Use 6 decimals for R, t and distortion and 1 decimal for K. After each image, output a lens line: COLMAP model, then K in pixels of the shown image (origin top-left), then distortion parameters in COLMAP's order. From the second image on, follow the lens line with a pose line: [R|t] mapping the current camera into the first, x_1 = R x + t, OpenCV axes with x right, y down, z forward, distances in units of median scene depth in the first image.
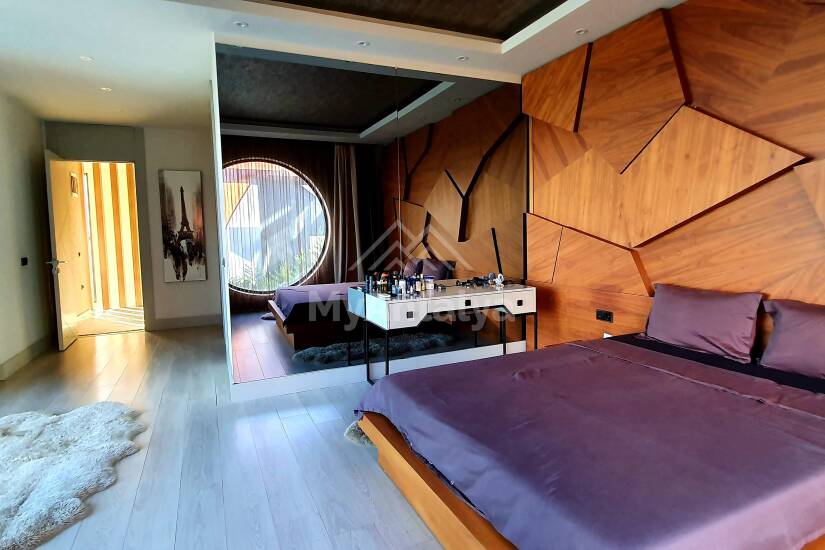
lens RADIAL K [[465.5, 0, 424.0], [0, 465.5, 262.0], [0, 0, 1]] dist [0.001345, -0.000852]
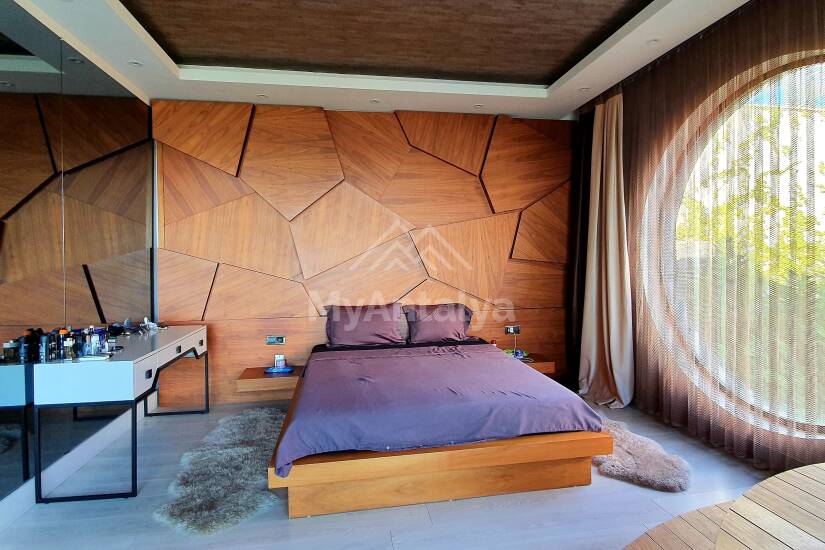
lens RADIAL K [[465.5, 0, 424.0], [0, 465.5, 262.0], [0, 0, 1]] dist [0.001345, -0.000852]
pose [[0.254998, 0.013497, 0.966847, -0.622372], [0.069329, 0.997074, -0.032204, -0.015042], [-0.964453, 0.075243, 0.253316, 0.321995]]
